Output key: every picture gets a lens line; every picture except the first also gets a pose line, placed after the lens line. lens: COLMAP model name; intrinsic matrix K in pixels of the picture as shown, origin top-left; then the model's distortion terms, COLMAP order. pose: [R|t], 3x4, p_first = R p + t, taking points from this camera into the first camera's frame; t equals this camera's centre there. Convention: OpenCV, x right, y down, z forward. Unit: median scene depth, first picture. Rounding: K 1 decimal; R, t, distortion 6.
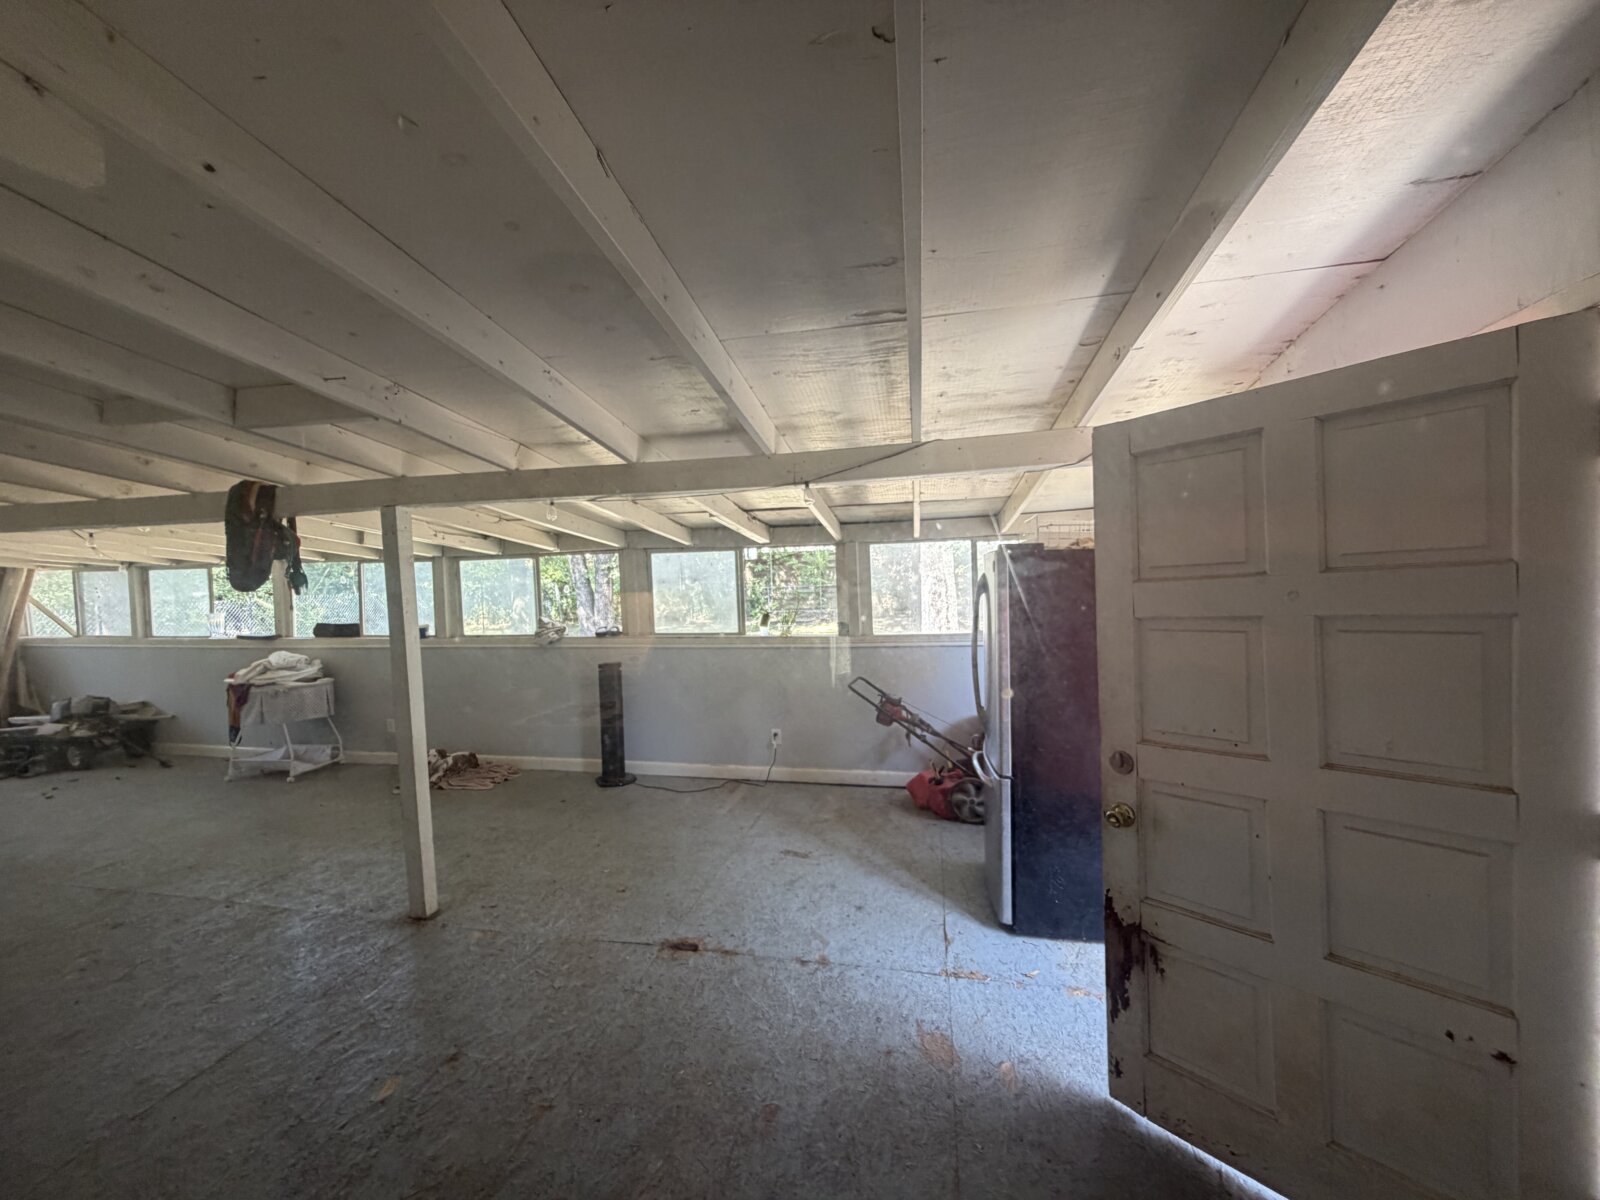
lens RADIAL K [[637.5, 0, 792.6], [0, 637.5, 600.9], [0, 0, 1]] dist [0.001110, -0.000984]
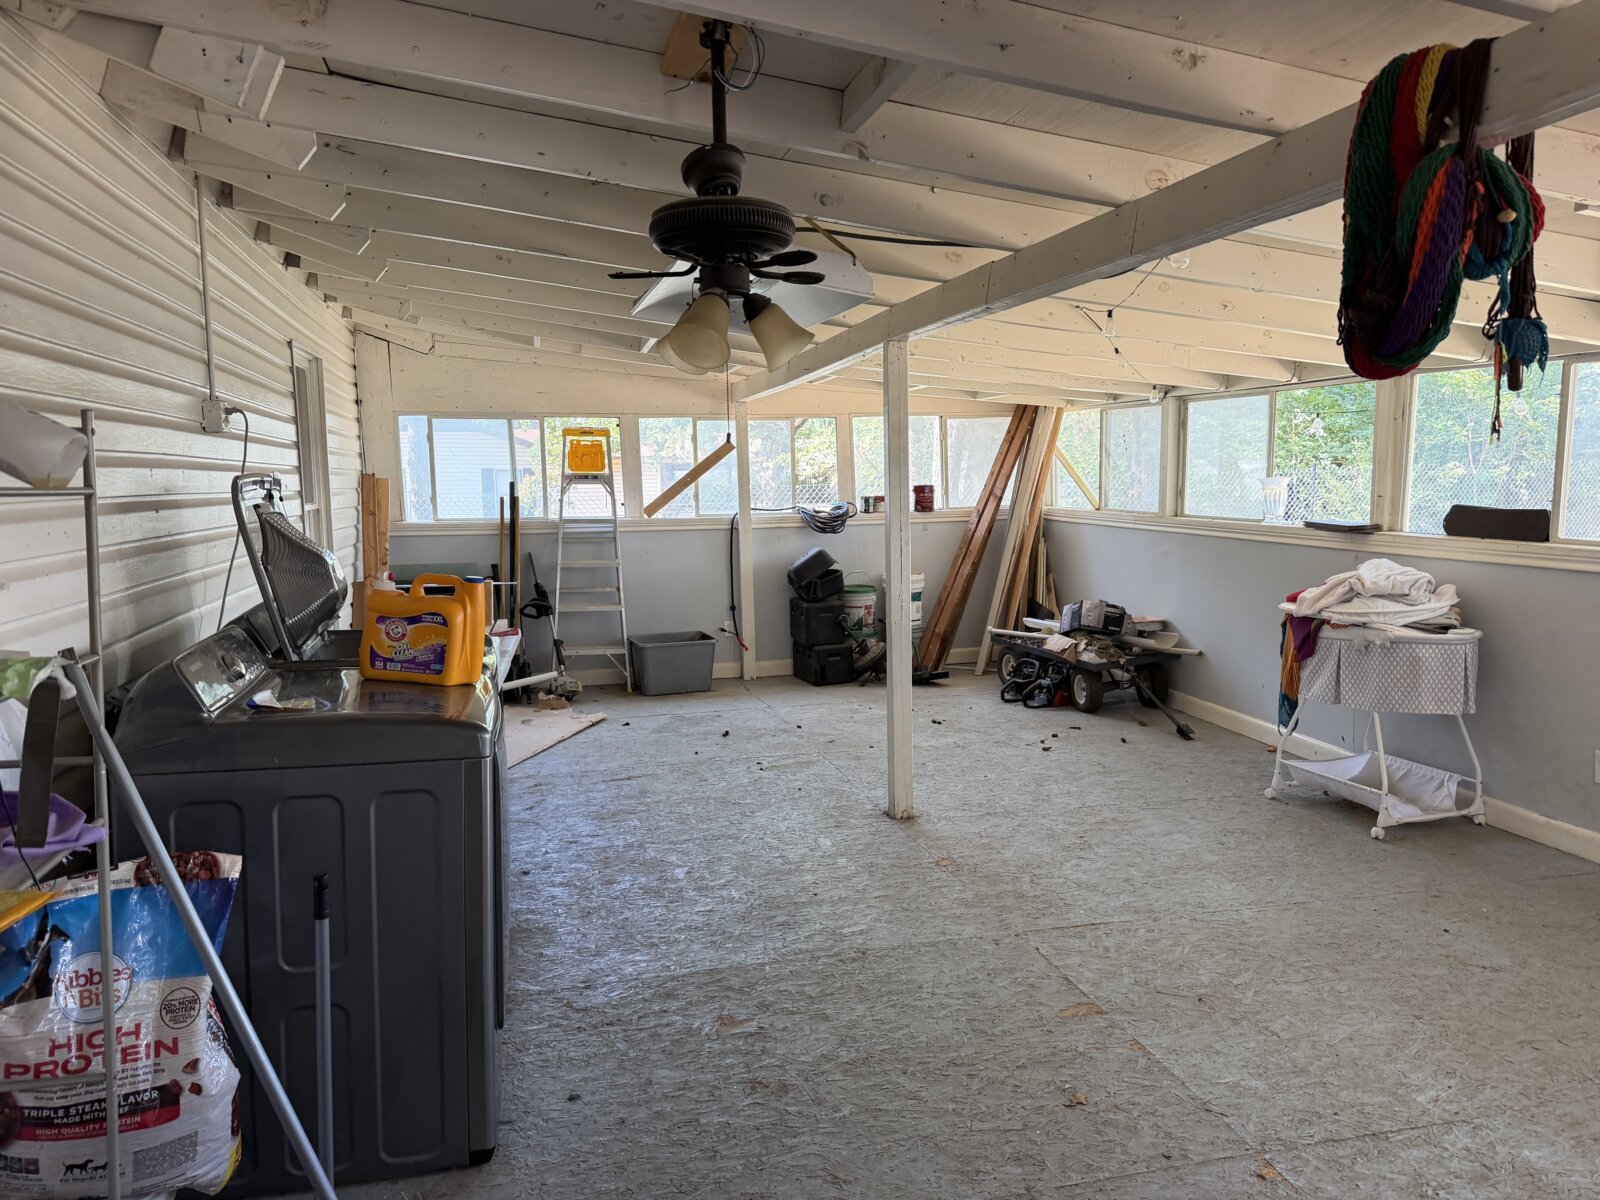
lens RADIAL K [[1093.7, 0, 792.9], [0, 1093.7, 589.1], [0, 0, 1]] dist [0.059631, -0.099721]
pose [[0.421422, 0.116649, -0.899331, -0.243009], [-0.034264, 0.993033, 0.112747, 0.023243], [0.906217, -0.016699, 0.422482, 0.251564]]
